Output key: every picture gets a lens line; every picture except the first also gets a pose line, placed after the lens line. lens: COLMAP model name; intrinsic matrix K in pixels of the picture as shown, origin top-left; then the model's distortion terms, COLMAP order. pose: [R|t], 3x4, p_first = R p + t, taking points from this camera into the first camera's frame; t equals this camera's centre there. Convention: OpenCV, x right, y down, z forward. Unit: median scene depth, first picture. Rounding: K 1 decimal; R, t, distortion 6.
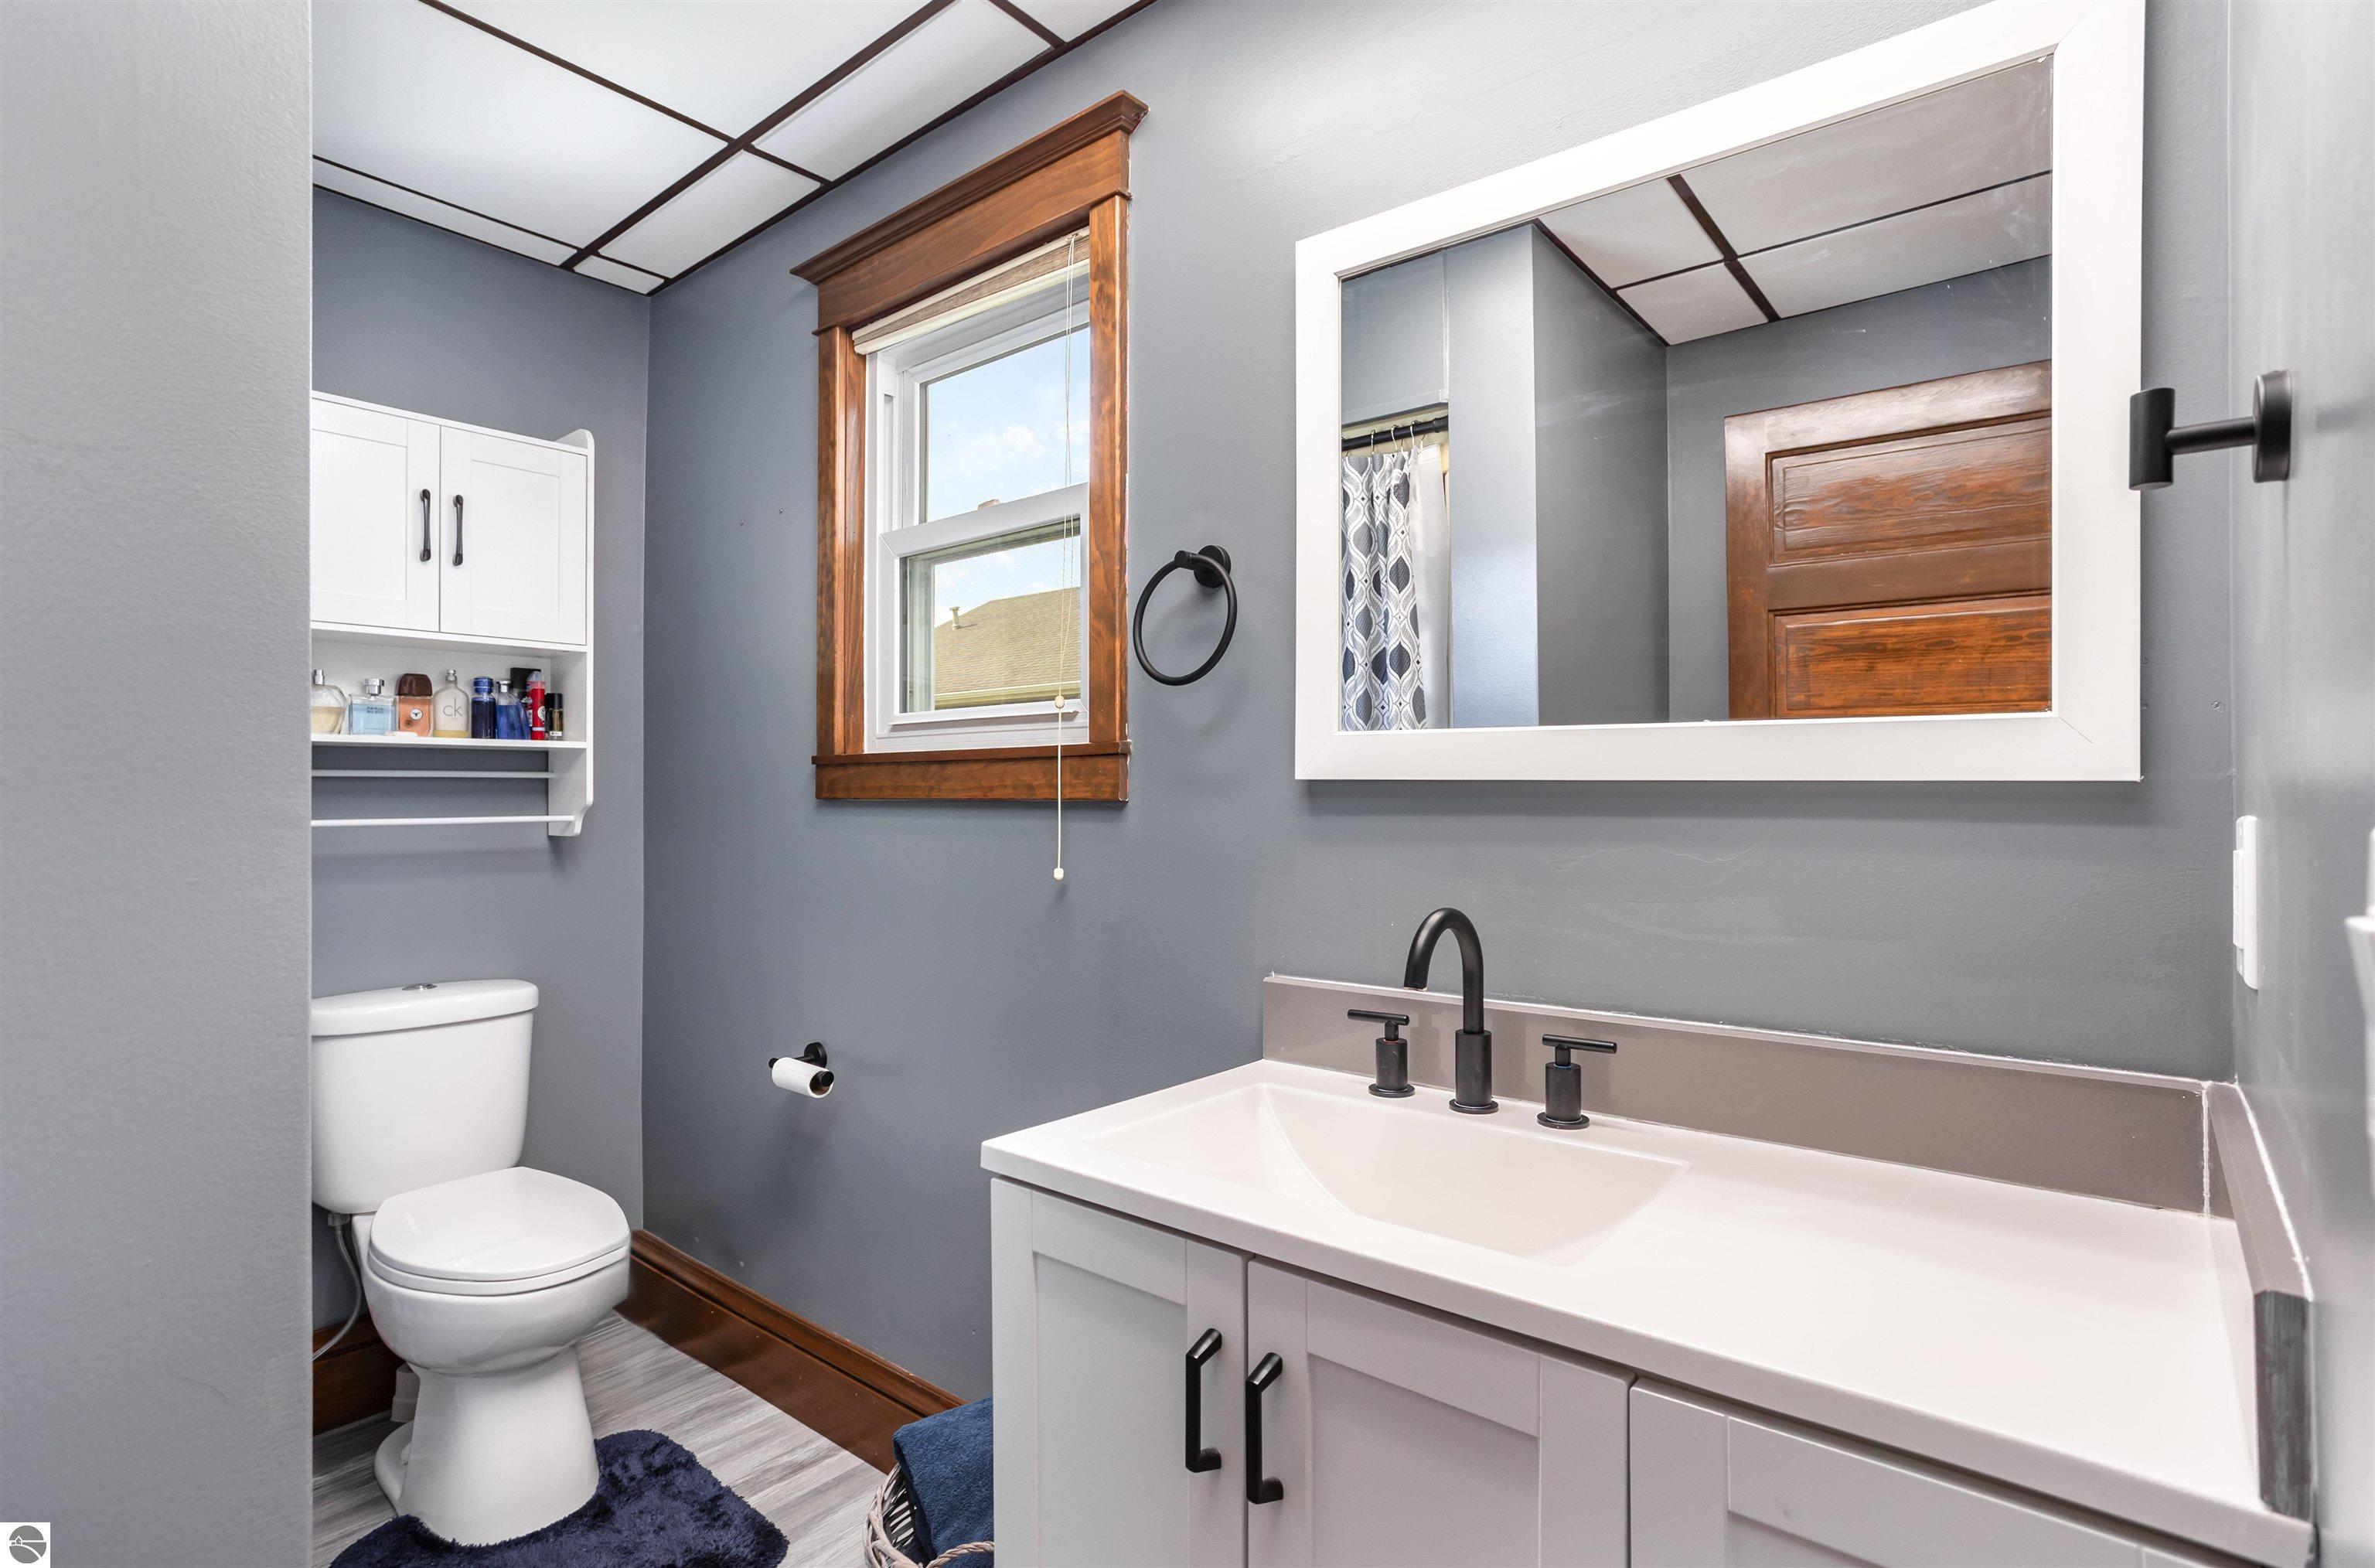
lens RADIAL K [[1166.1, 0, 1169.5], [0, 1166.1, 783.2], [0, 0, 1]] dist [-0.052002, 0.035979]
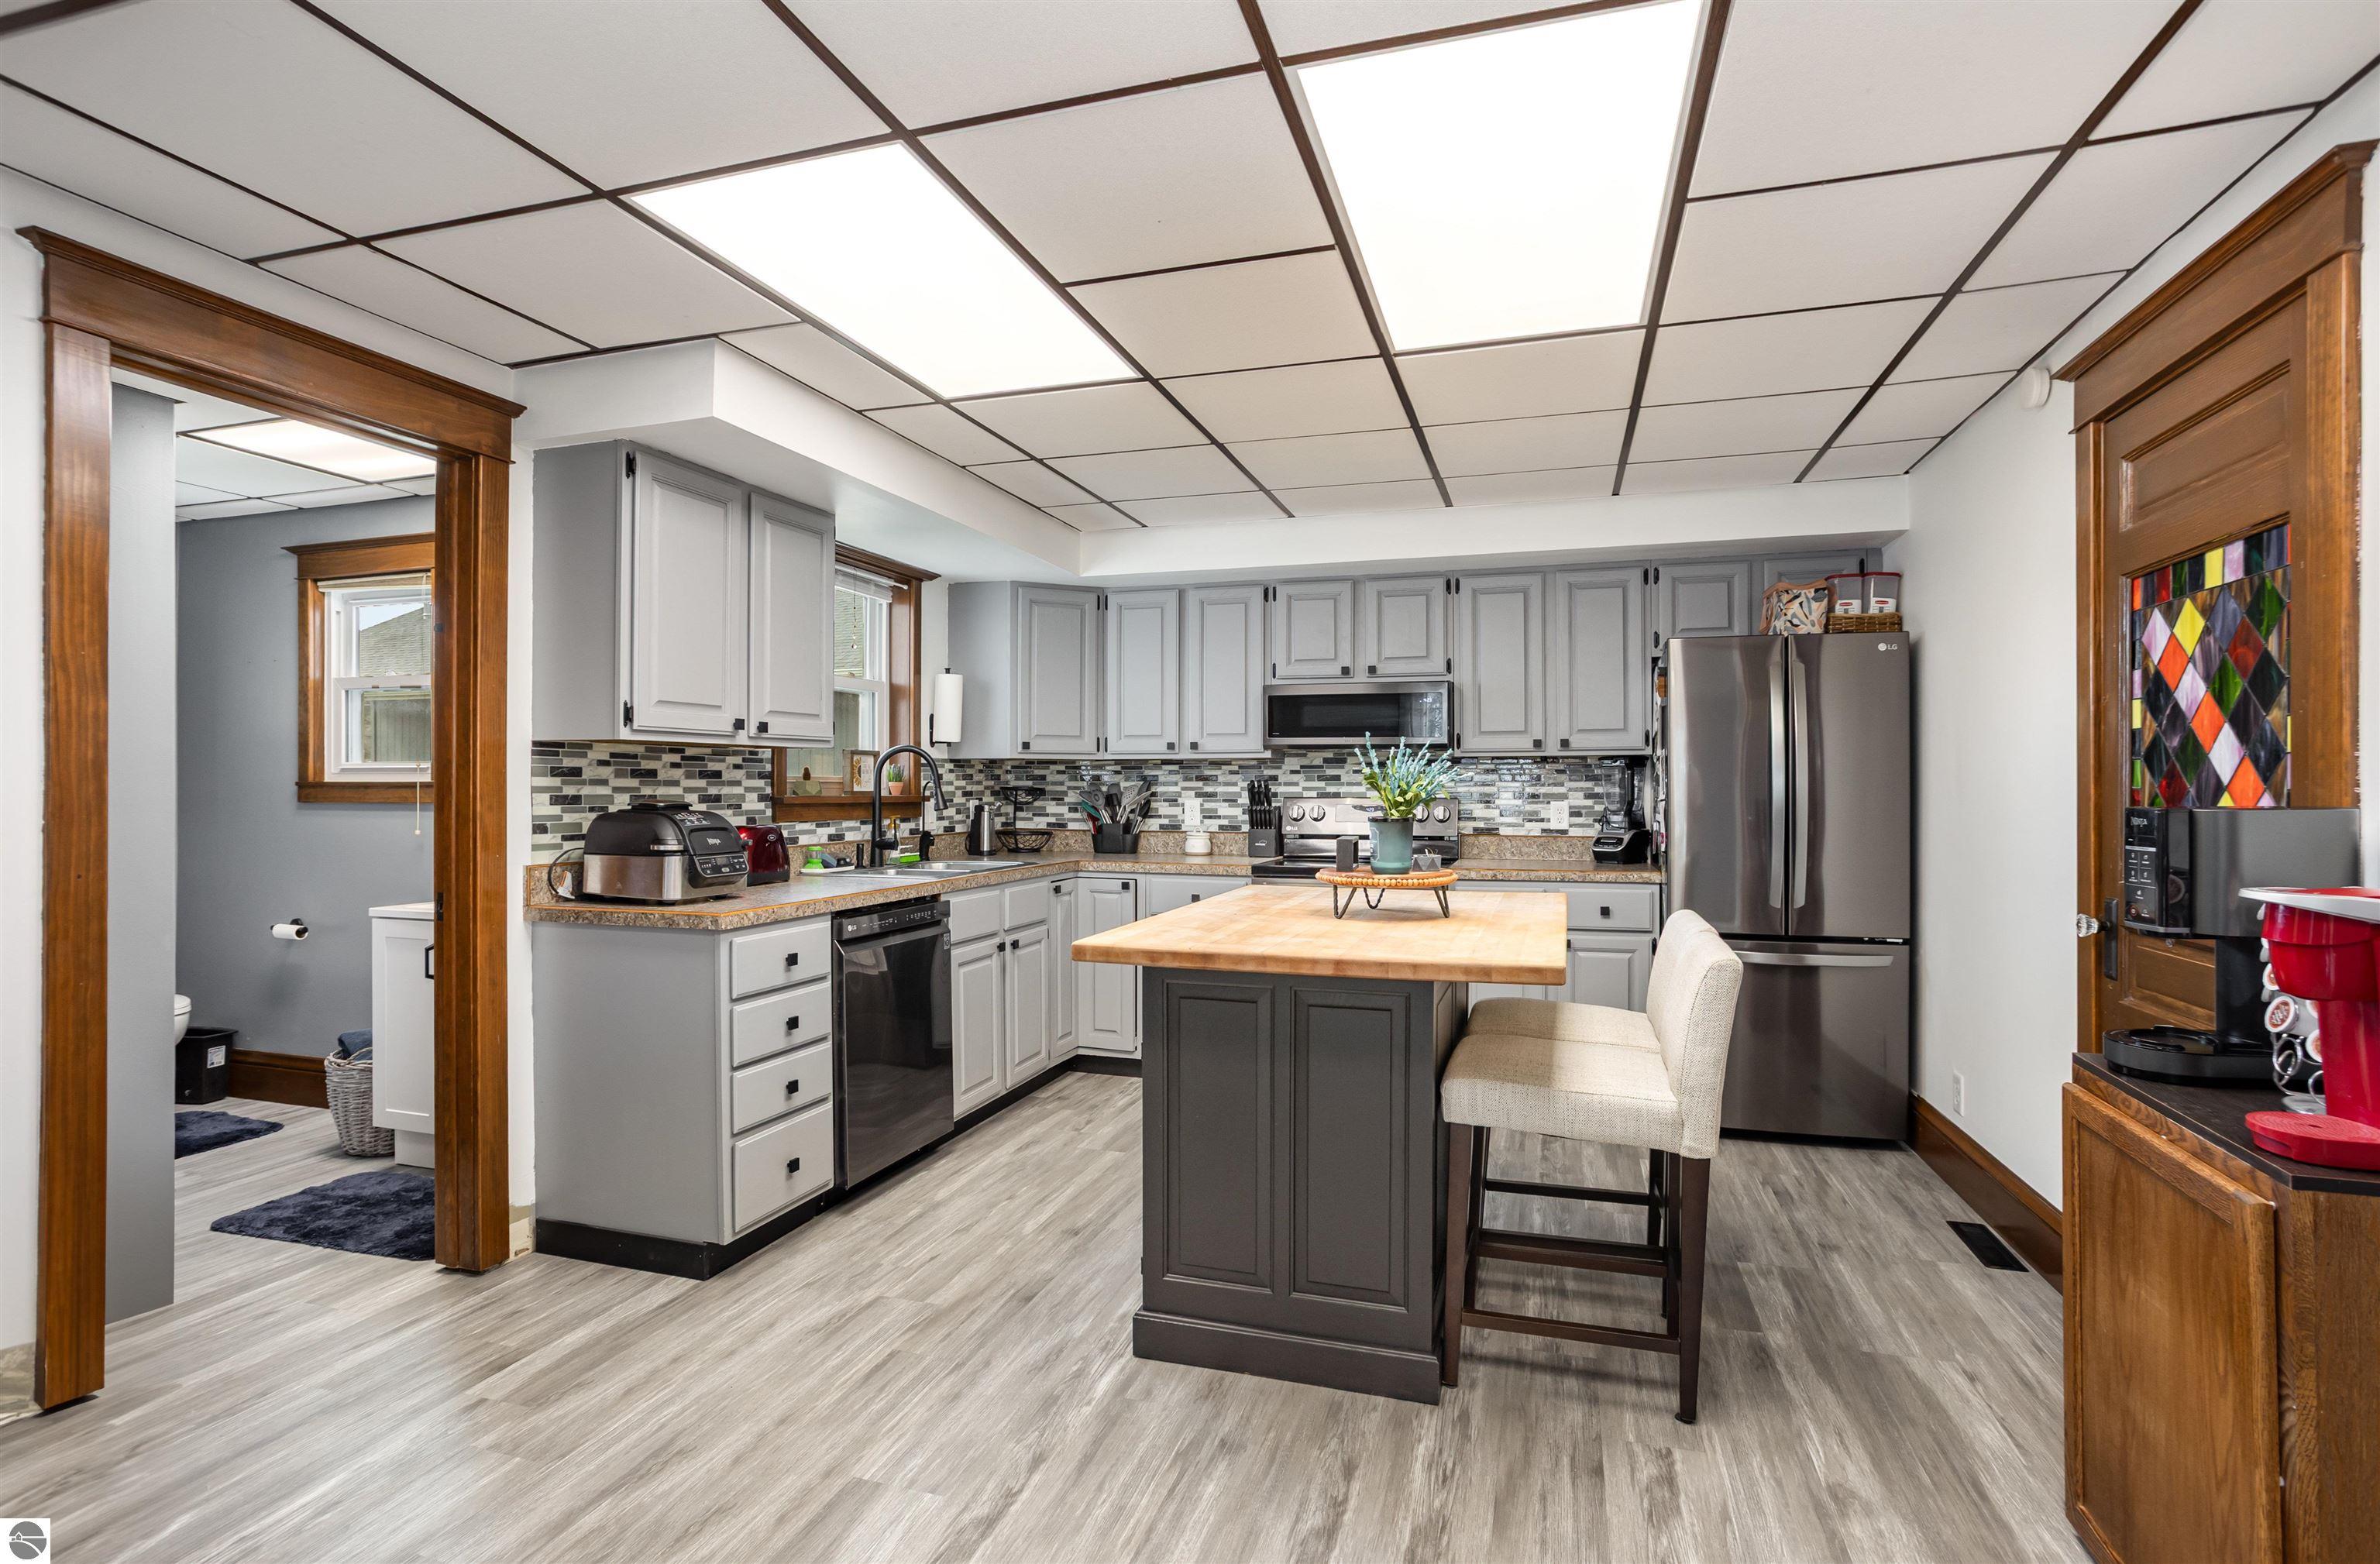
lens RADIAL K [[1168.4, 0, 1171.9], [0, 1168.4, 781.2], [0, 0, 1]] dist [-0.052002, 0.035979]
pose [[0.930426, 0.003755, 0.366461, 0.407020], [-0.006779, 0.999953, 0.006965, -0.049624], [-0.366418, -0.008965, 0.930407, -1.512884]]
